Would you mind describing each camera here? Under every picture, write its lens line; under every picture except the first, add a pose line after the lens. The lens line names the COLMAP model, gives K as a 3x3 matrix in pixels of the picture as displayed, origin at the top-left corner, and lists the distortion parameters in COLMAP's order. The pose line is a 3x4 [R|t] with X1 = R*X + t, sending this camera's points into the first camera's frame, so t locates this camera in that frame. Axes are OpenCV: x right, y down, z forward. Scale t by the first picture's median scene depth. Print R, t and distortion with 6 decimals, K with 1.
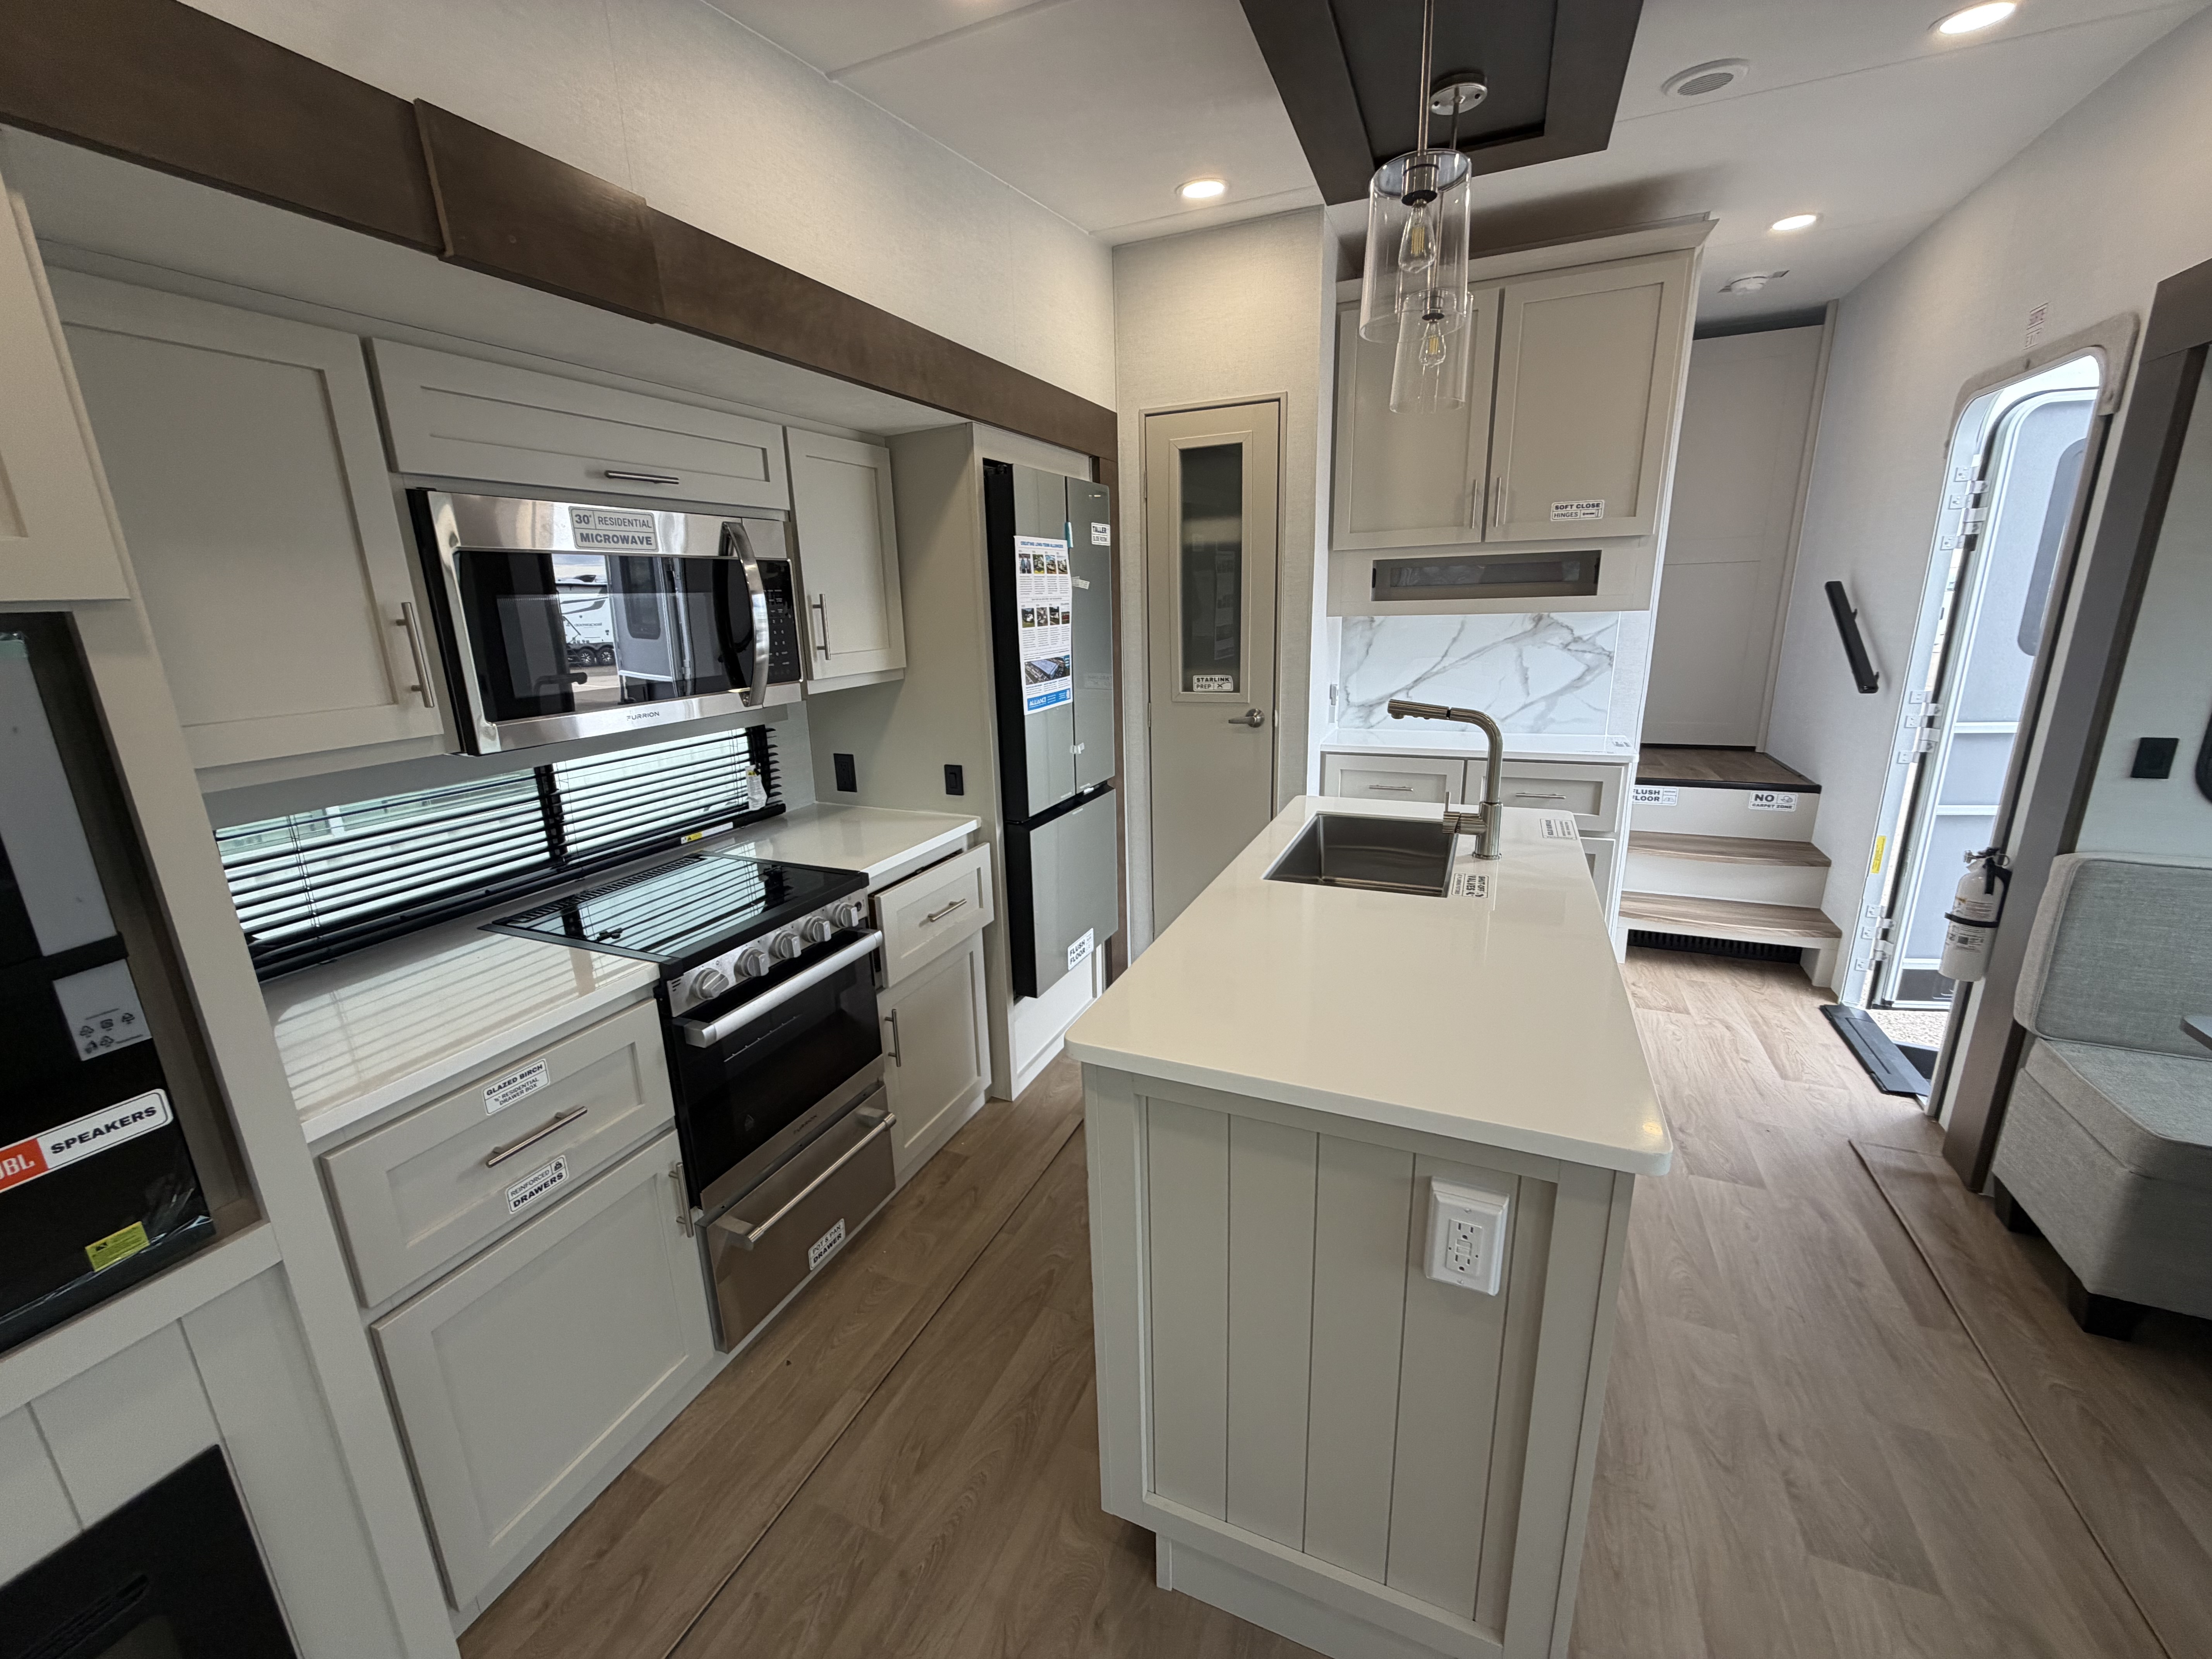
lens RADIAL K [[877.5, 0, 1099.1], [0, 877.5, 830.0], [0, 0, 1]] dist [-0.001313, -0.000072]
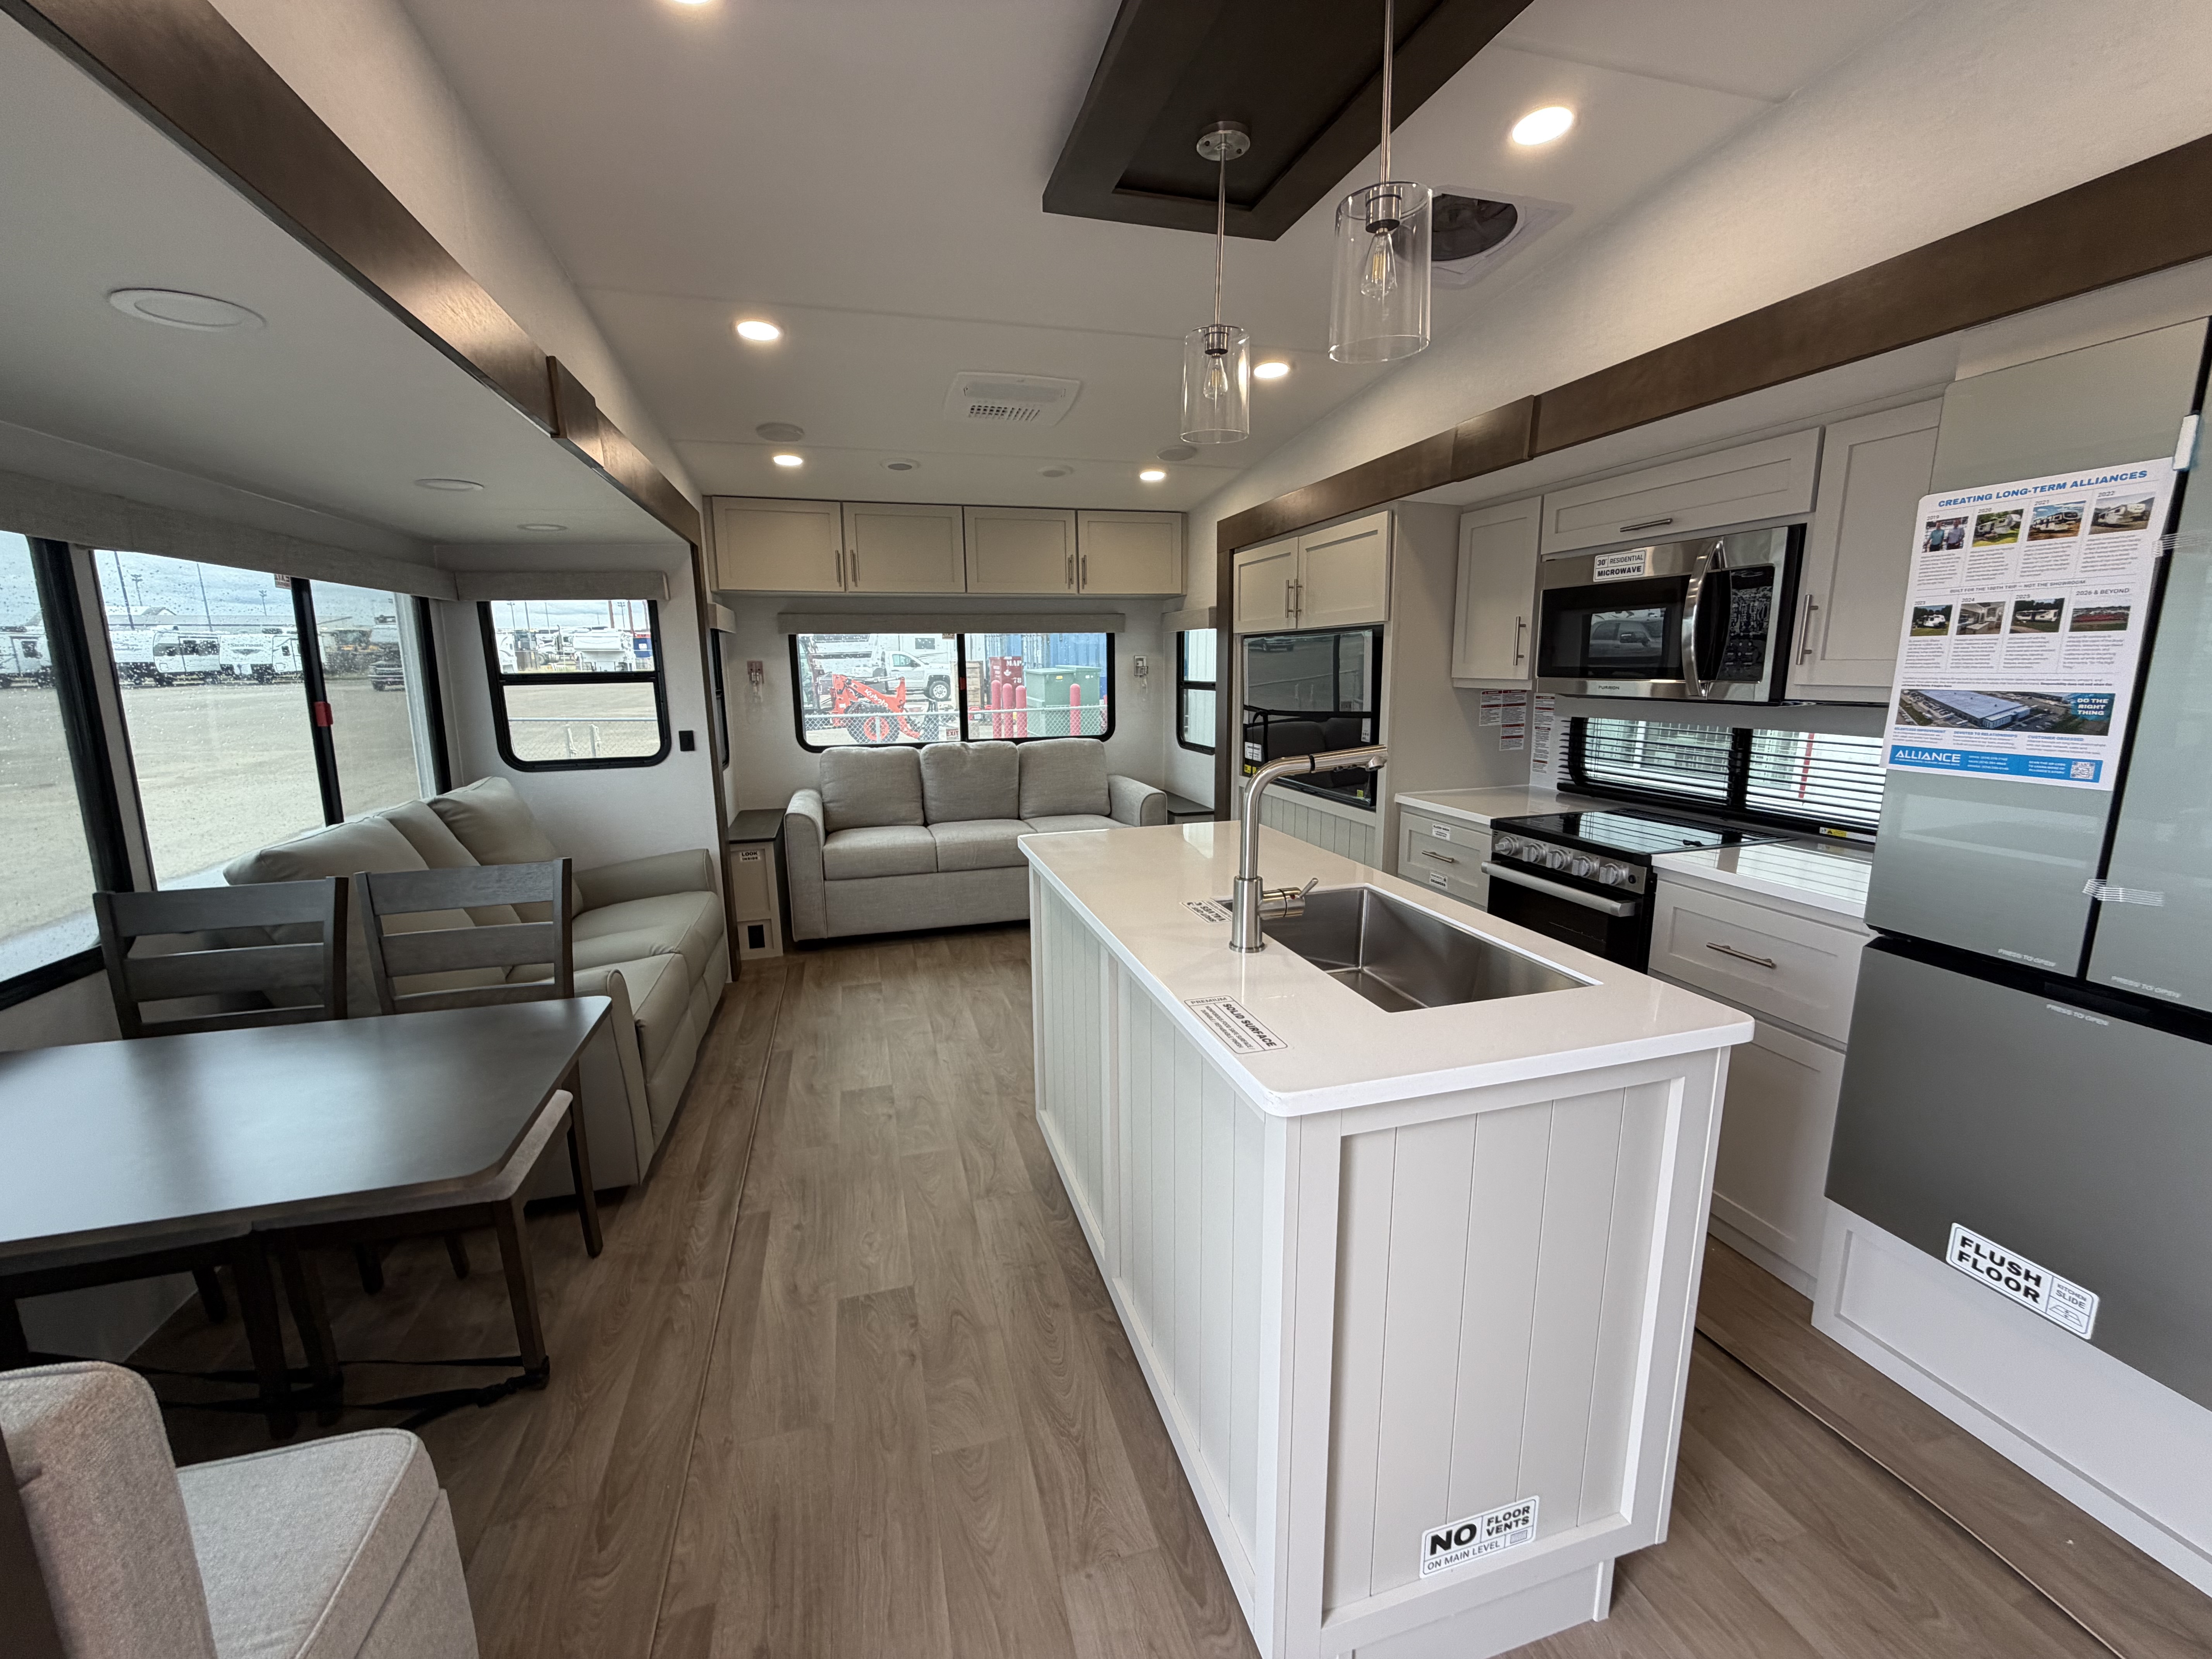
lens RADIAL K [[867.9, 0, 1106.0], [0, 867.9, 829.5], [0, 0, 1]] dist [-0.014896, 0.000039]
pose [[-0.764269, 0.164454, -0.623577, 0.820582], [-0.127433, 0.909362, 0.396008, -0.287377], [0.632182, 0.382121, -0.674040, 1.154184]]
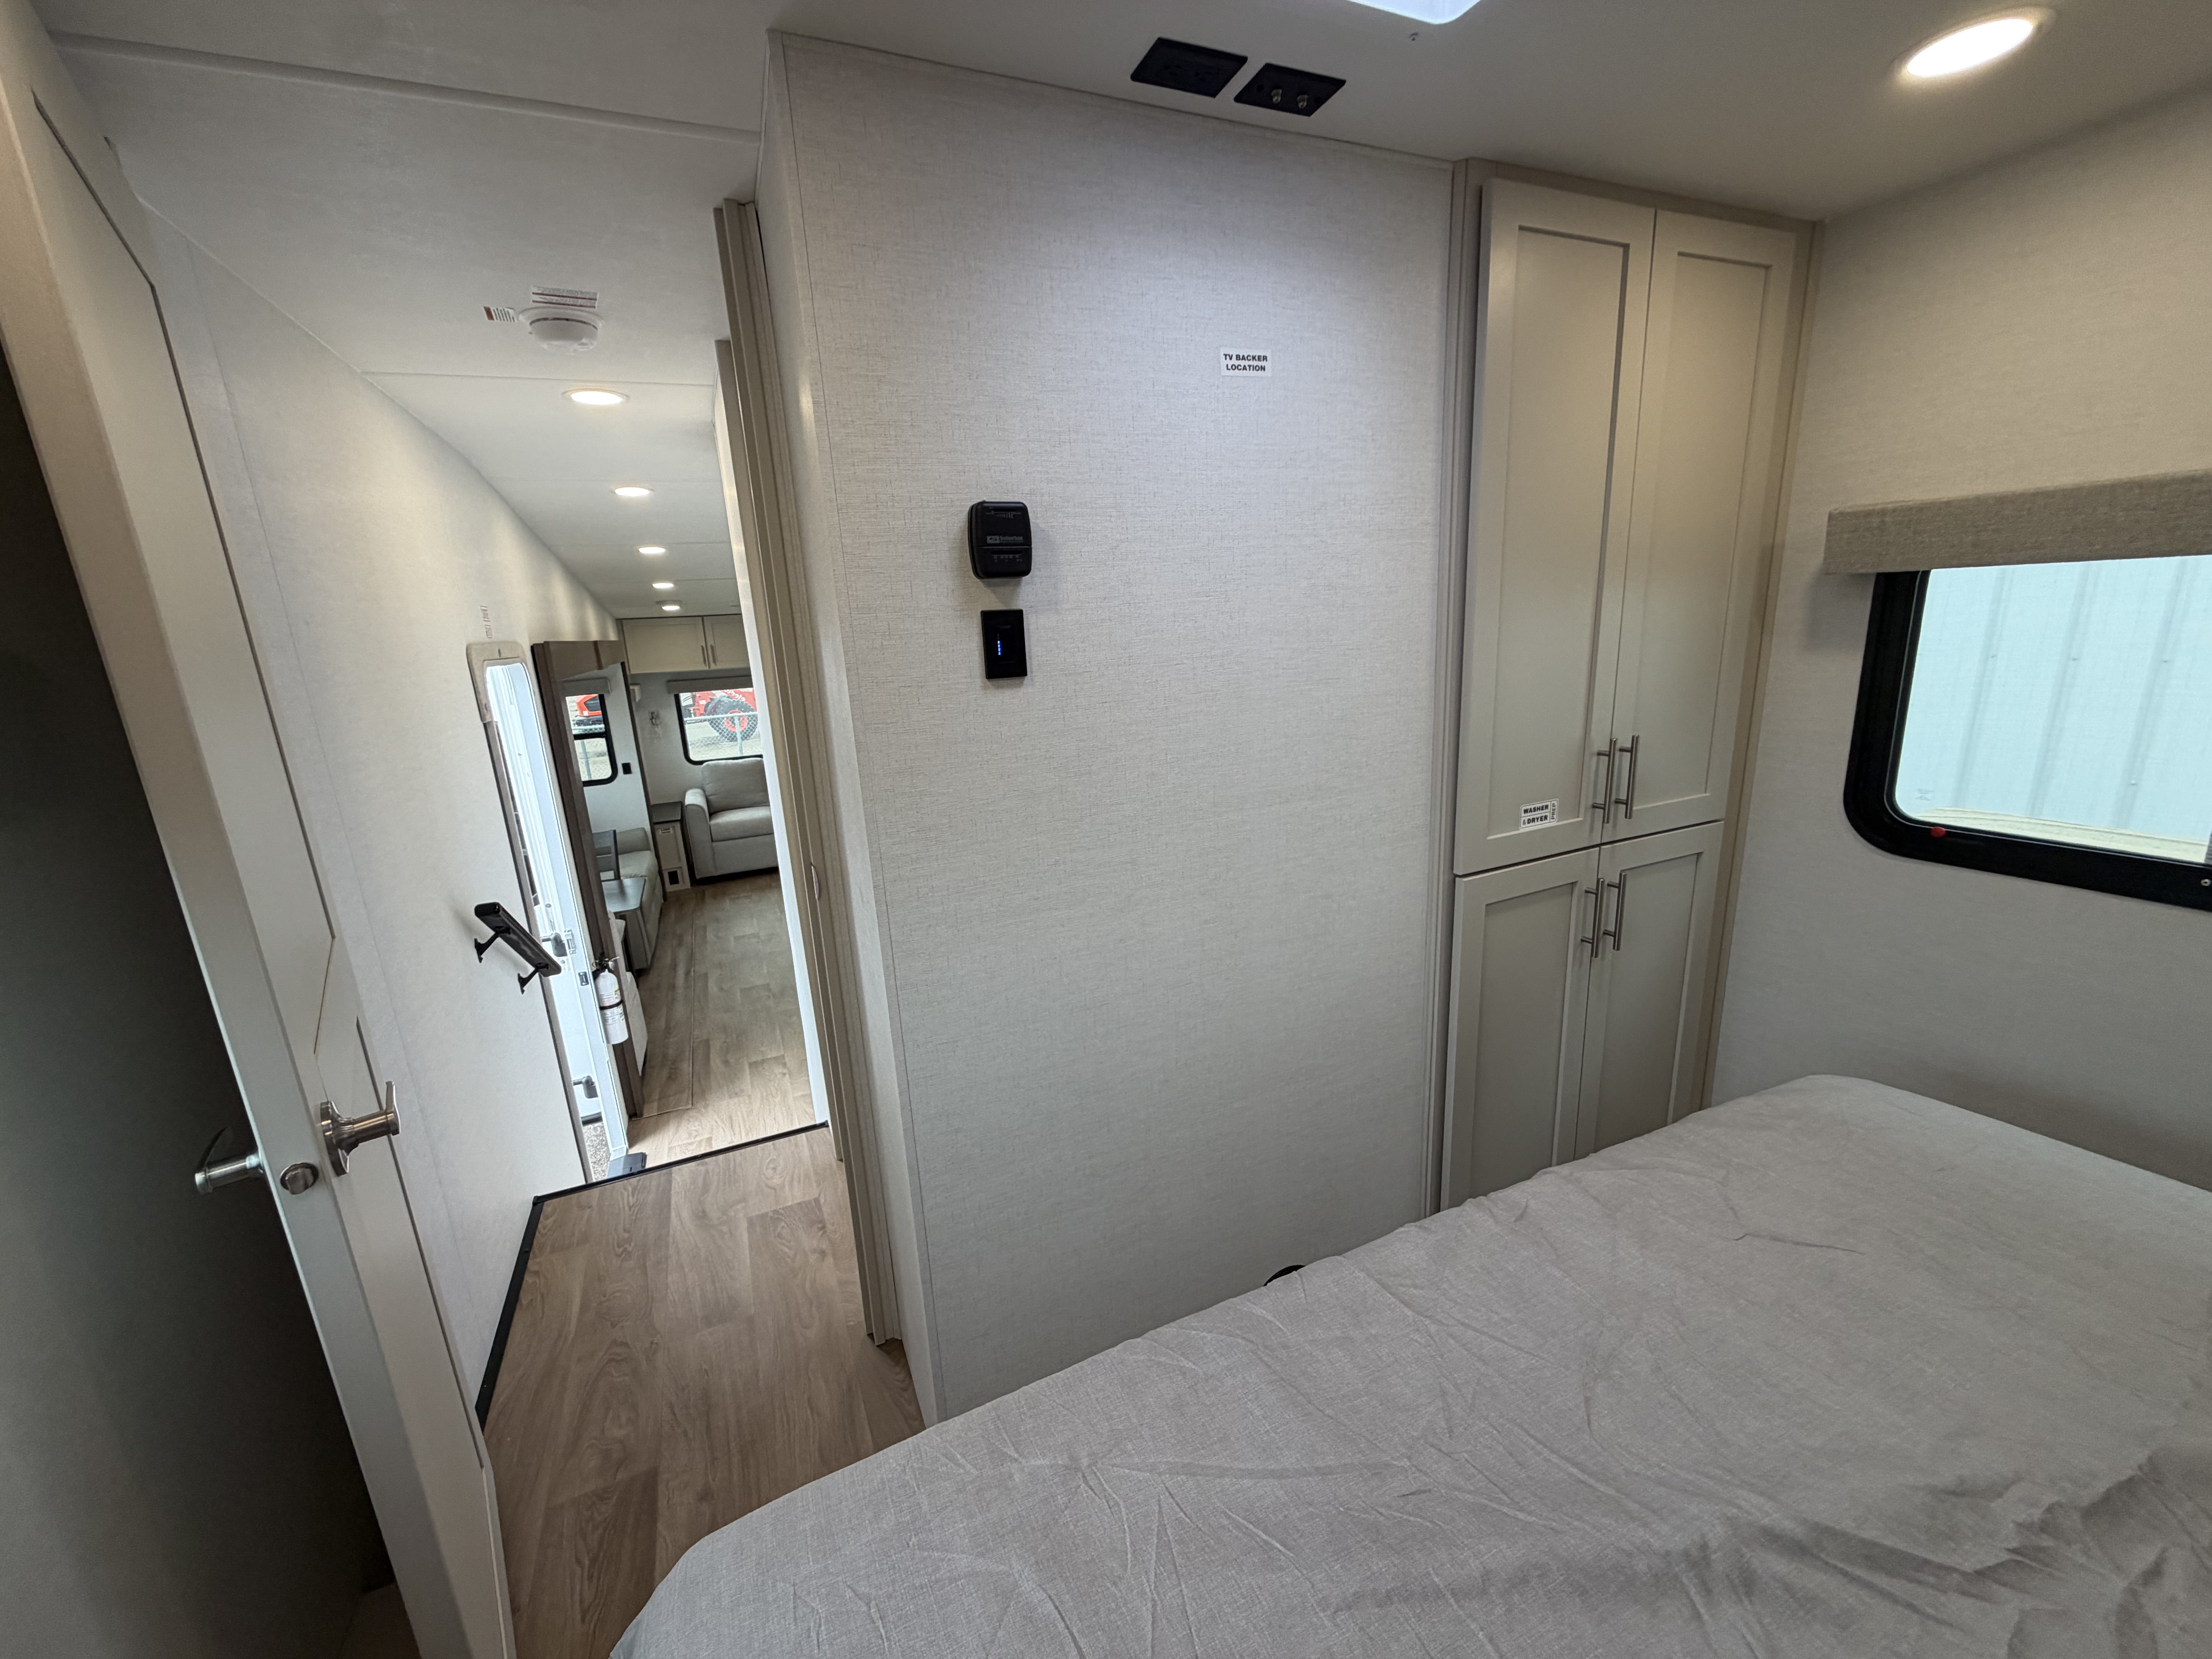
lens RADIAL K [[877.5, 0, 1099.1], [0, 877.5, 830.0], [0, 0, 1]] dist [-0.001313, -0.000072]
pose [[-0.666923, 0.244349, -0.703923, 1.464656], [-0.115765, 0.899253, 0.421833, -0.953225], [0.736079, 0.362819, -0.571445, 2.460927]]
